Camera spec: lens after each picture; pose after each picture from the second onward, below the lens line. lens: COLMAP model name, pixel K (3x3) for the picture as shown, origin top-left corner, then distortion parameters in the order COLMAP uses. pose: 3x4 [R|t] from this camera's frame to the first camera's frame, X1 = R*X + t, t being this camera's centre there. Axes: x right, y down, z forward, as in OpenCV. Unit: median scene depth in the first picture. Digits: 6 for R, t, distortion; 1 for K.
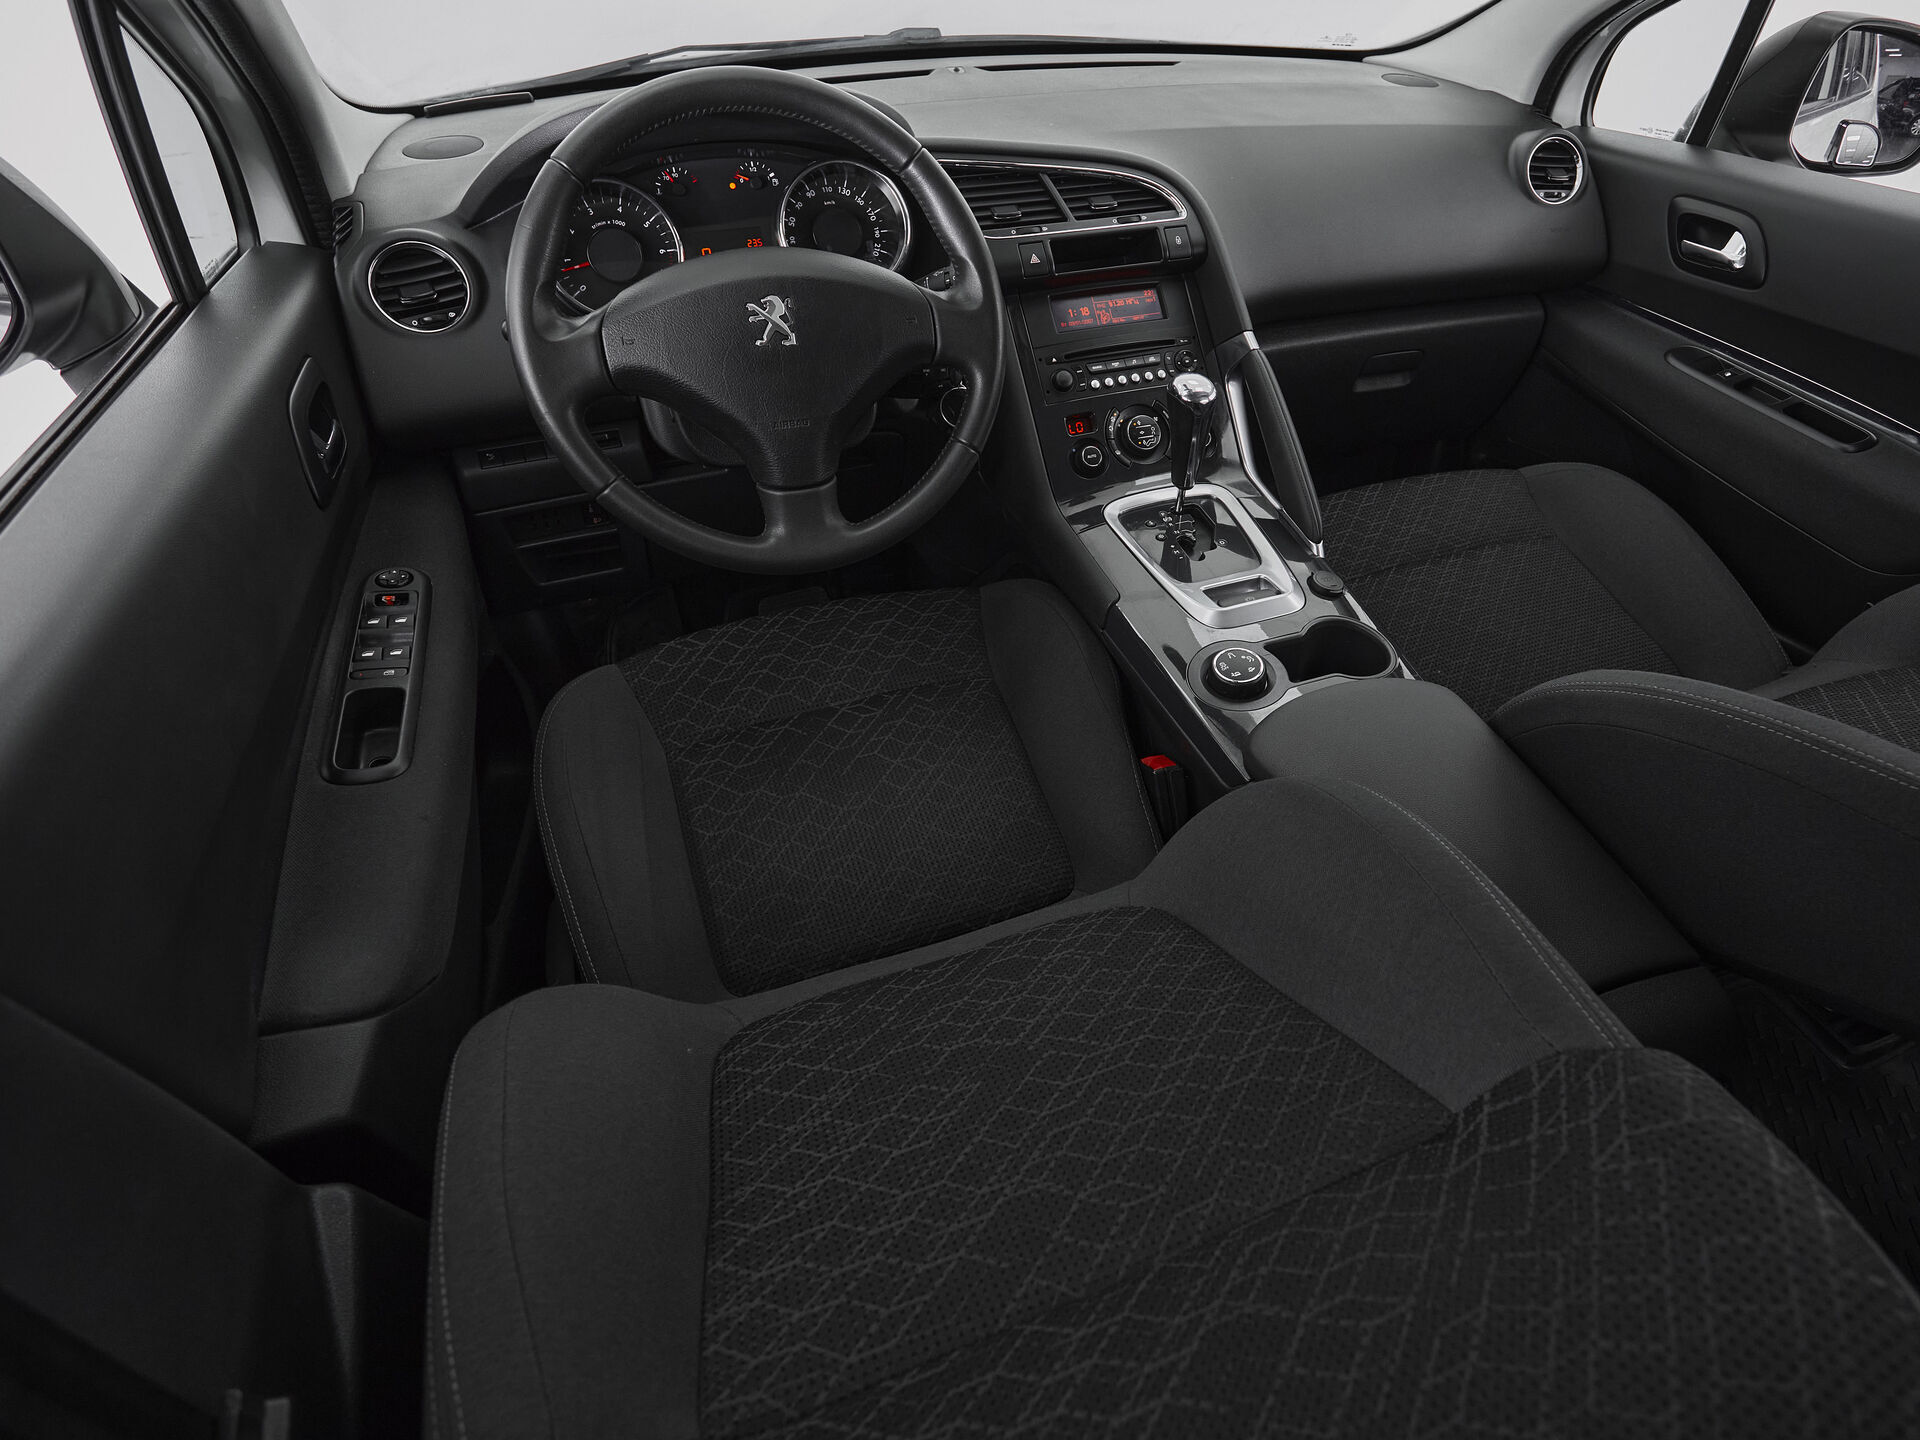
lens RADIAL K [[1053.9, 0, 1052.9], [0, 1053.9, 693.8], [0, 0, 1]] dist [-0.003506, -0.001631]
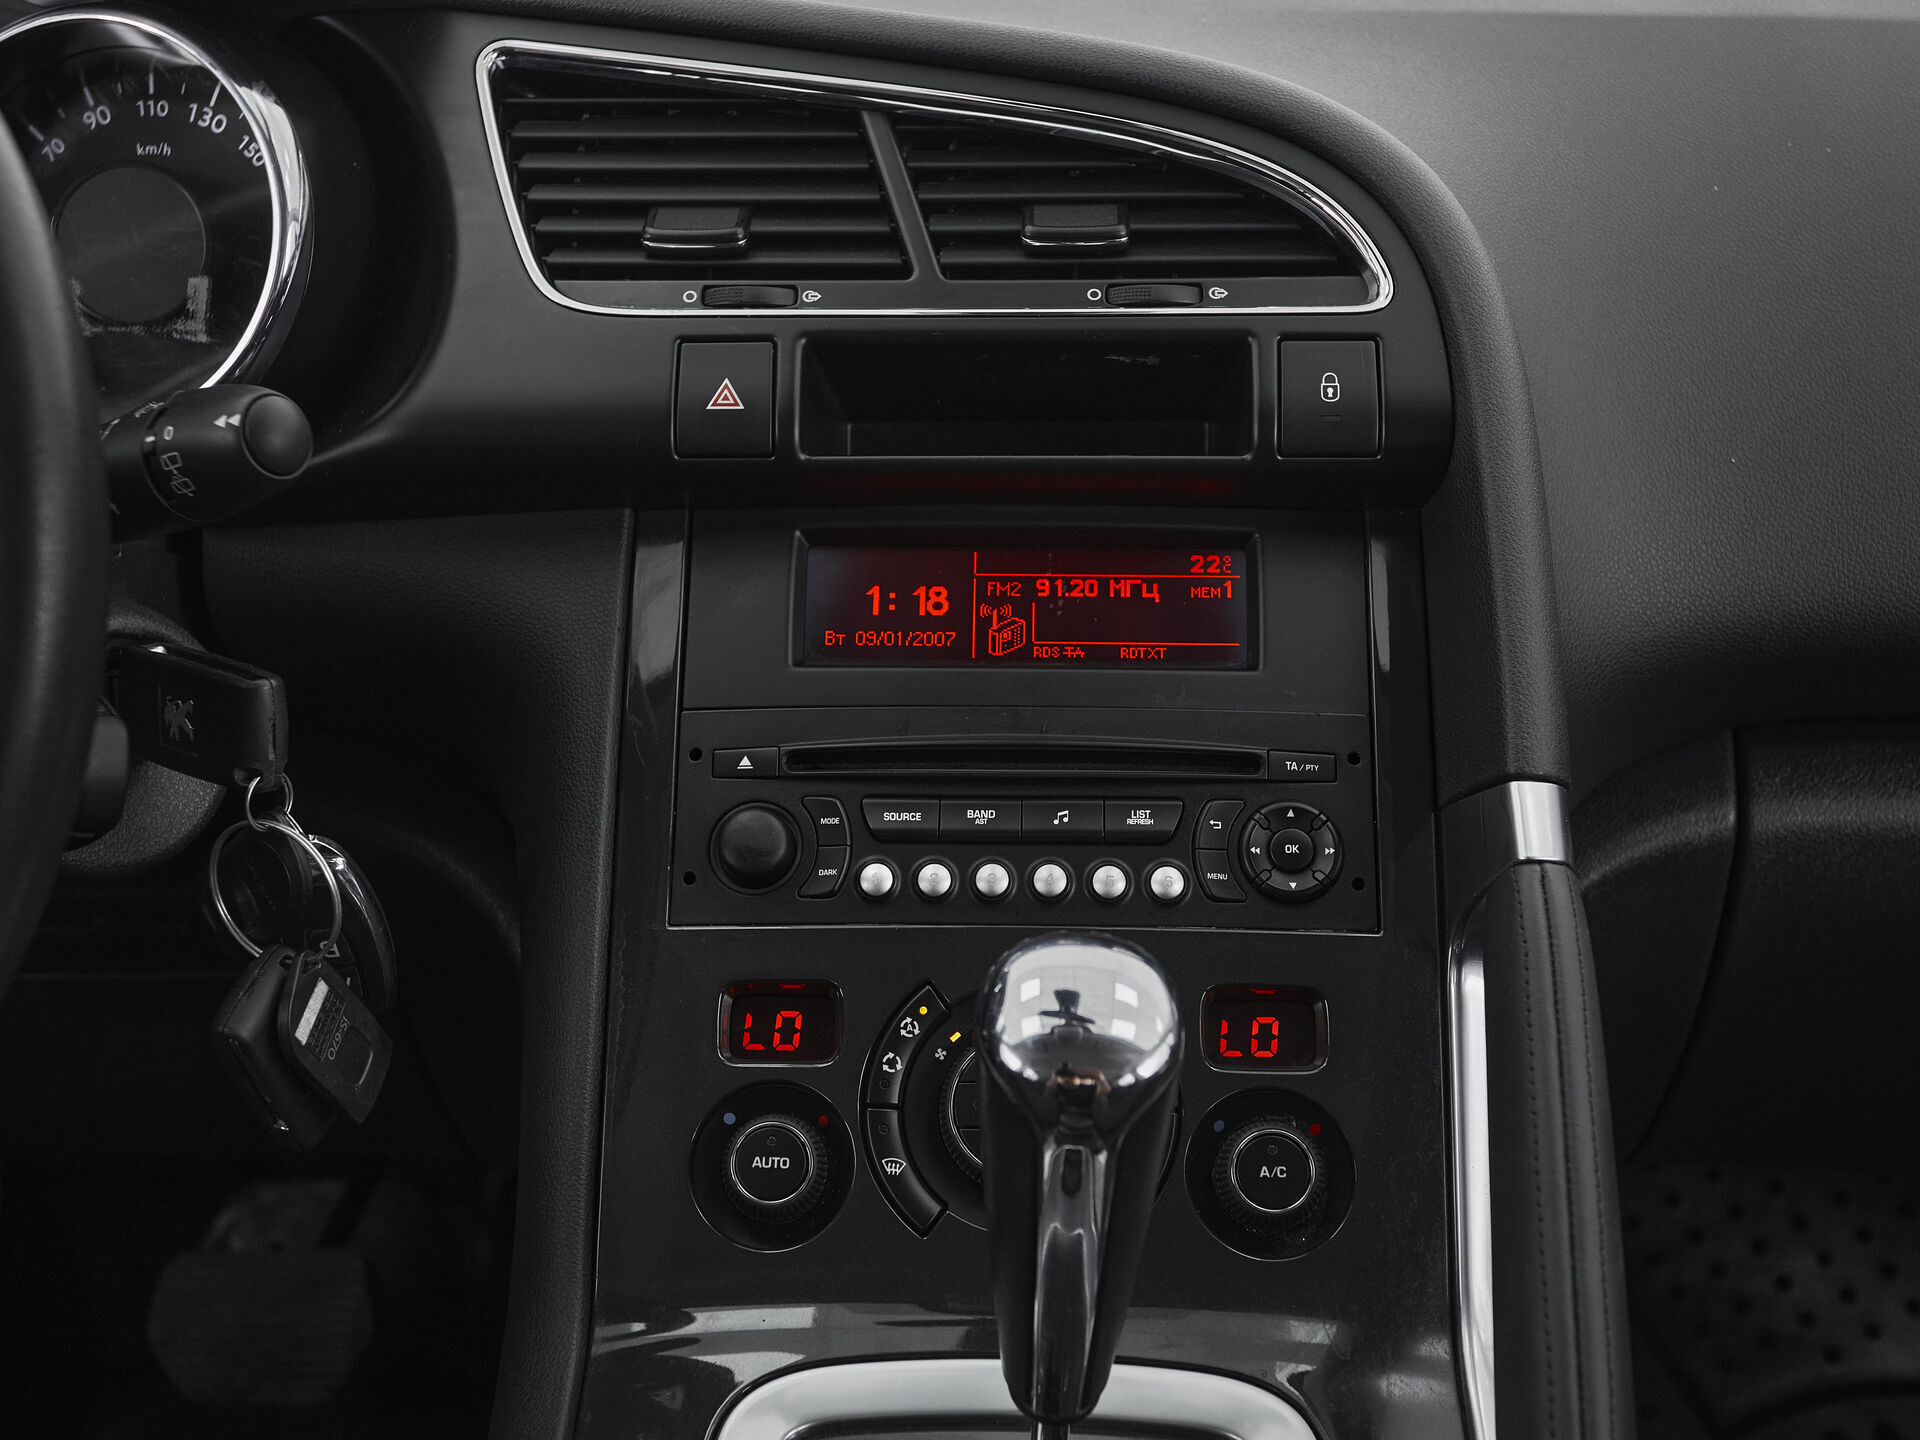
lens RADIAL K [[2332.8, 0, 937.4], [0, 2332.8, 725.1], [0, 0, 1]] dist [0.003216, 0.024182]
pose [[0.914991, 0.159770, -0.370492, 0.259378], [-0.239356, 0.954165, -0.179659, -0.234551], [0.324807, 0.253066, 0.911295, 0.488104]]
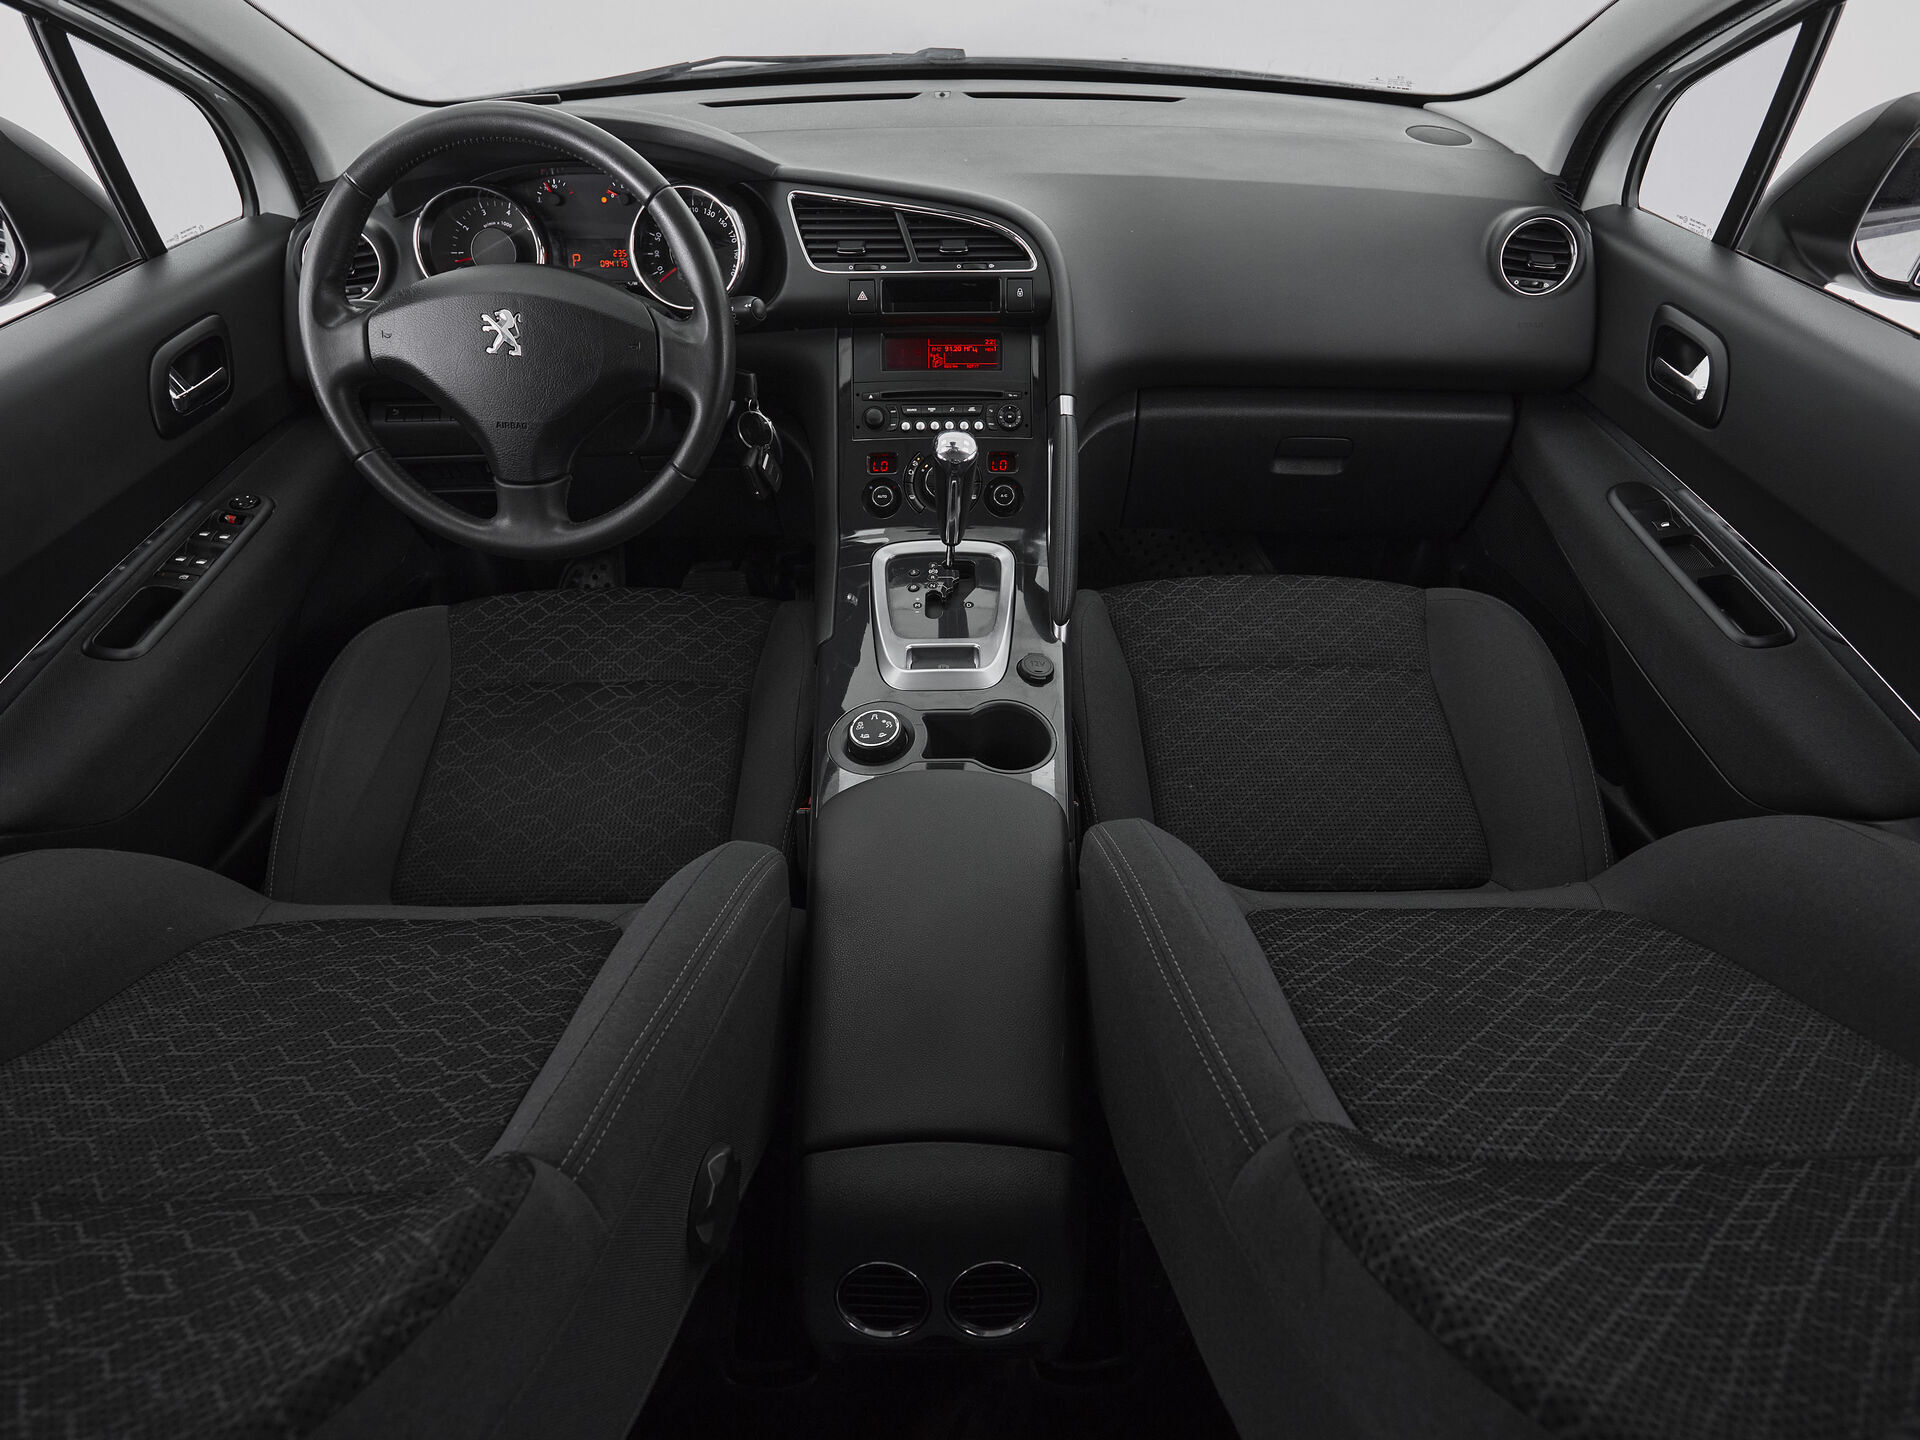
lens RADIAL K [[1051.7, 0, 960.0], [0, 1051.7, 720.0], [0, 0, 1]] dist [-0.003500, 0.000496]
pose [[0.933724, 0.225363, -0.278157, 0.437082], [-0.217181, 0.974266, 0.060312, -0.093131], [0.284592, 0.004096, 0.958640, 0.052217]]
